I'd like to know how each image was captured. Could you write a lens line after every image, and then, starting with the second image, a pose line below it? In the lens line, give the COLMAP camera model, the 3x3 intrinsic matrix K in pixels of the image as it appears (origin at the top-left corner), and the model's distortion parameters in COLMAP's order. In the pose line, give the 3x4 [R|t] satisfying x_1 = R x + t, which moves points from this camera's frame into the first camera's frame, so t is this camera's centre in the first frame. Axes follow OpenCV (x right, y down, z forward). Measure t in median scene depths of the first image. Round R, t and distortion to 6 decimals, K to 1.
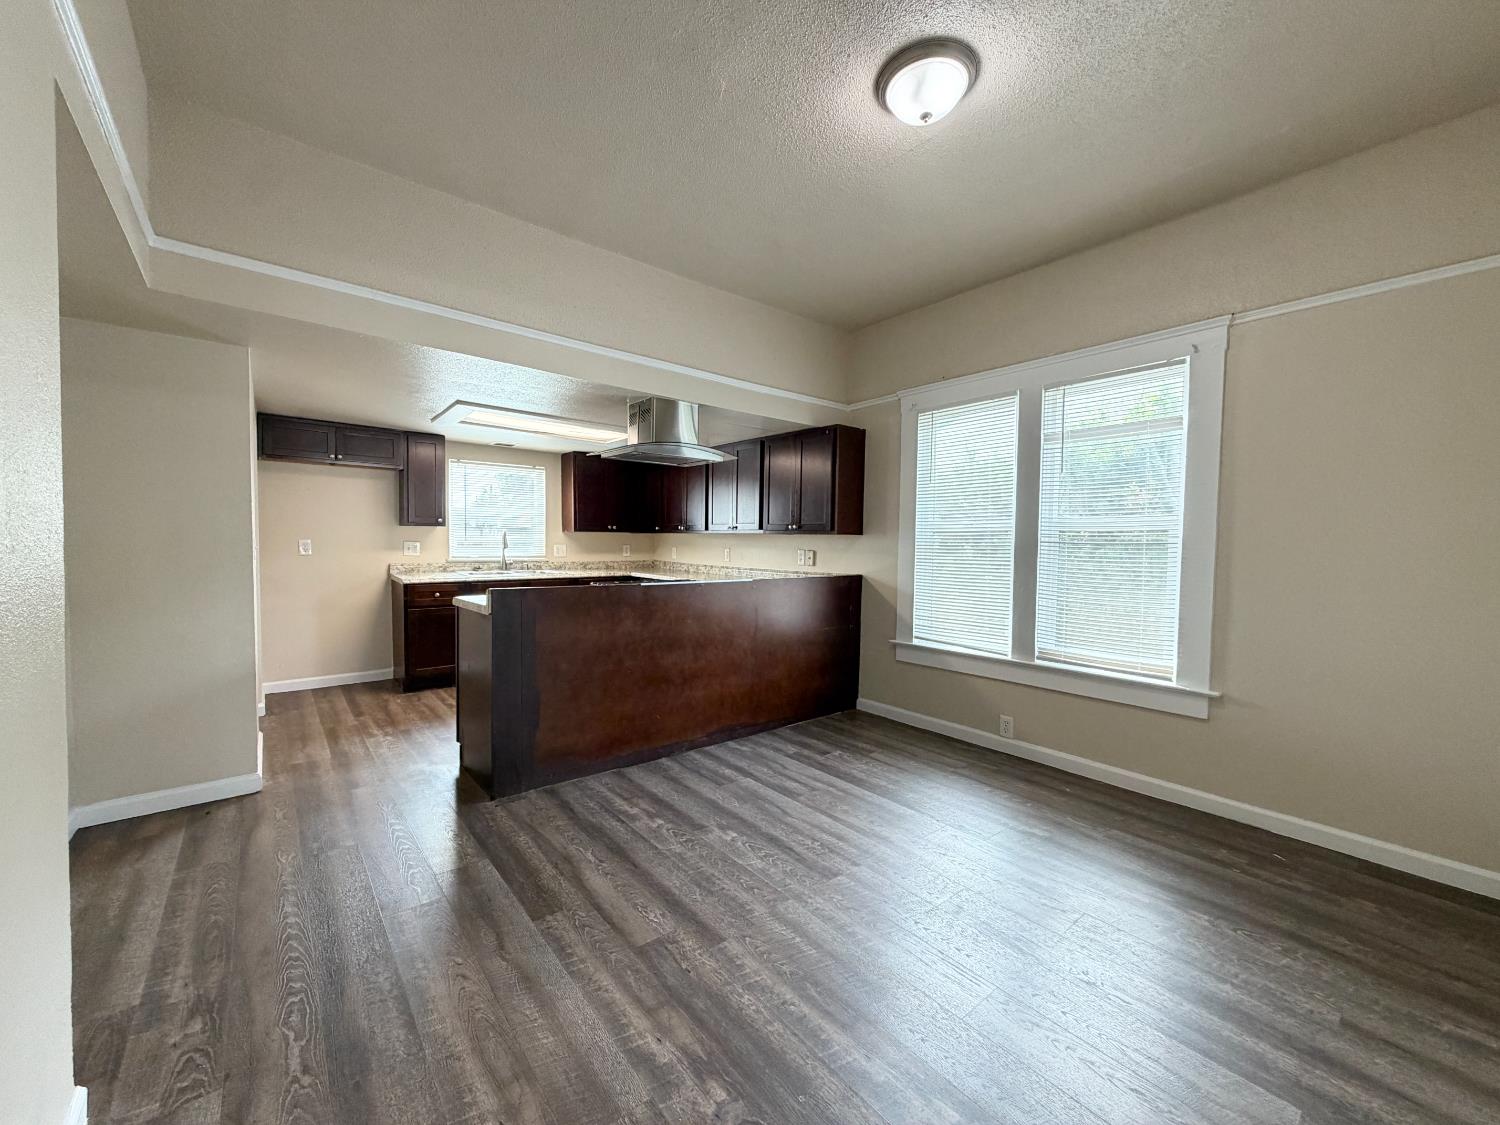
lens RADIAL K [[598.7, 0, 745.8], [0, 598.7, 564.0], [0, 0, 1]] dist [-0.000370, 0.000544]
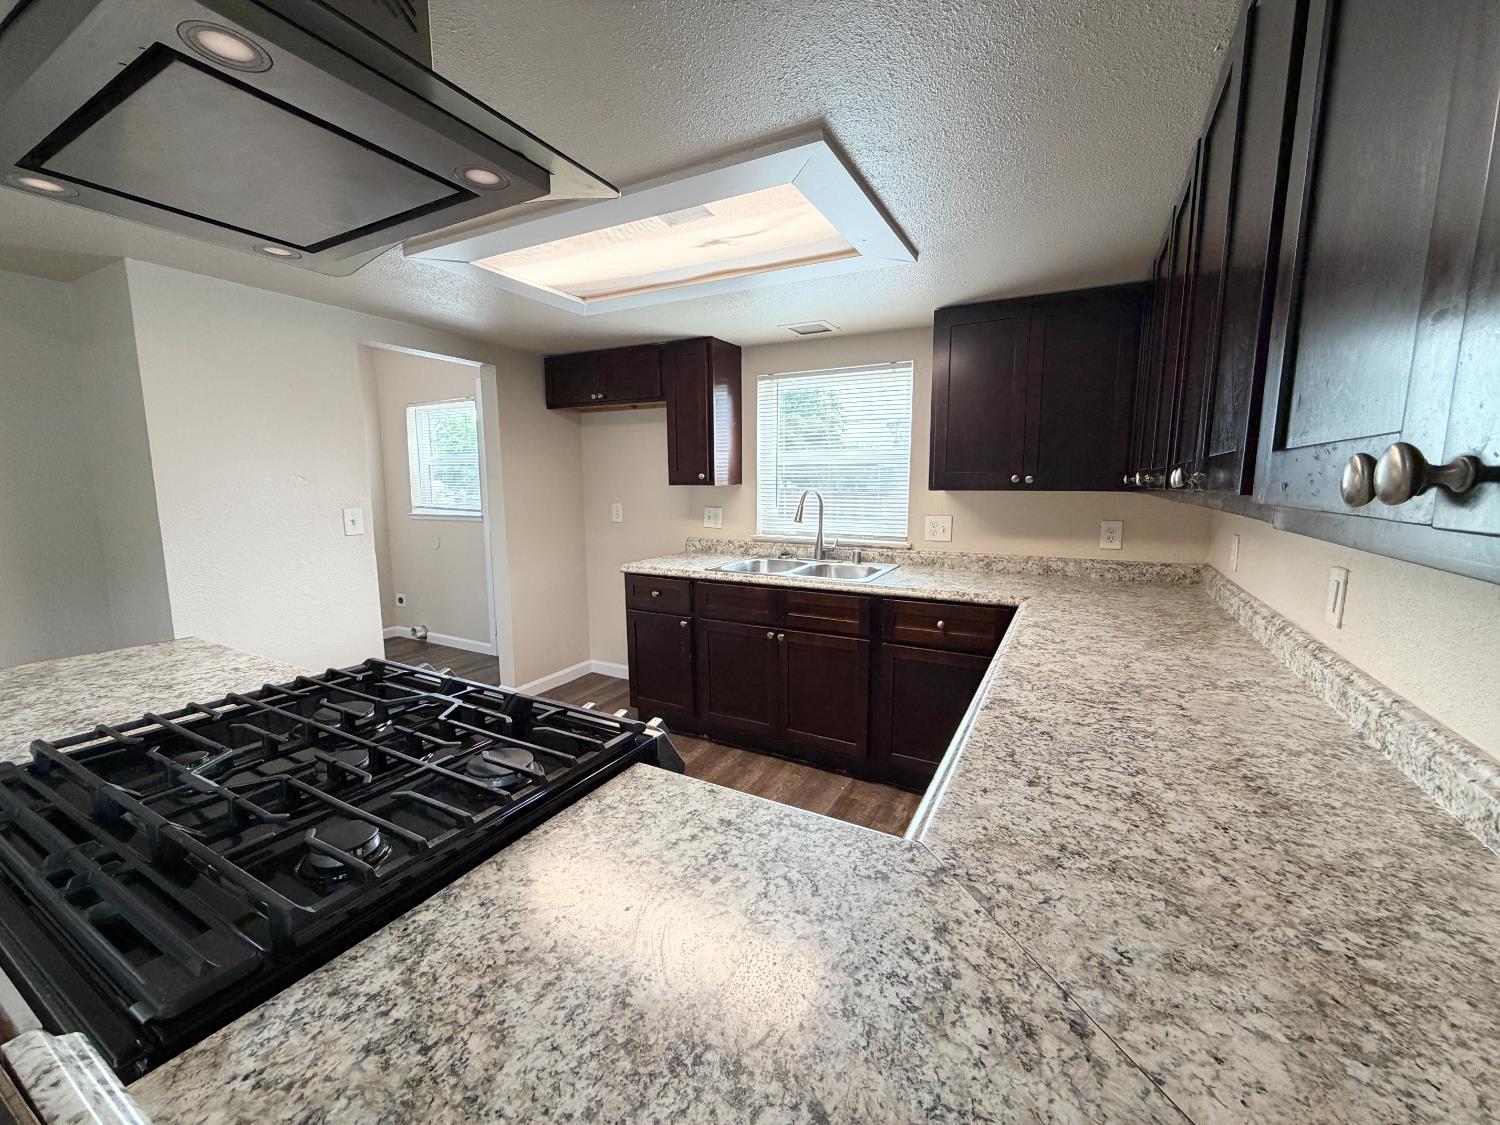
lens RADIAL K [[598.7, 0, 745.8], [0, 598.7, 564.0], [0, 0, 1]] dist [-0.000370, 0.000544]
pose [[0.375932, 0.112271, -0.919821, 0.110963], [-0.031309, 0.993605, 0.108481, -0.054531], [0.926118, -0.011983, 0.377043, 0.870315]]
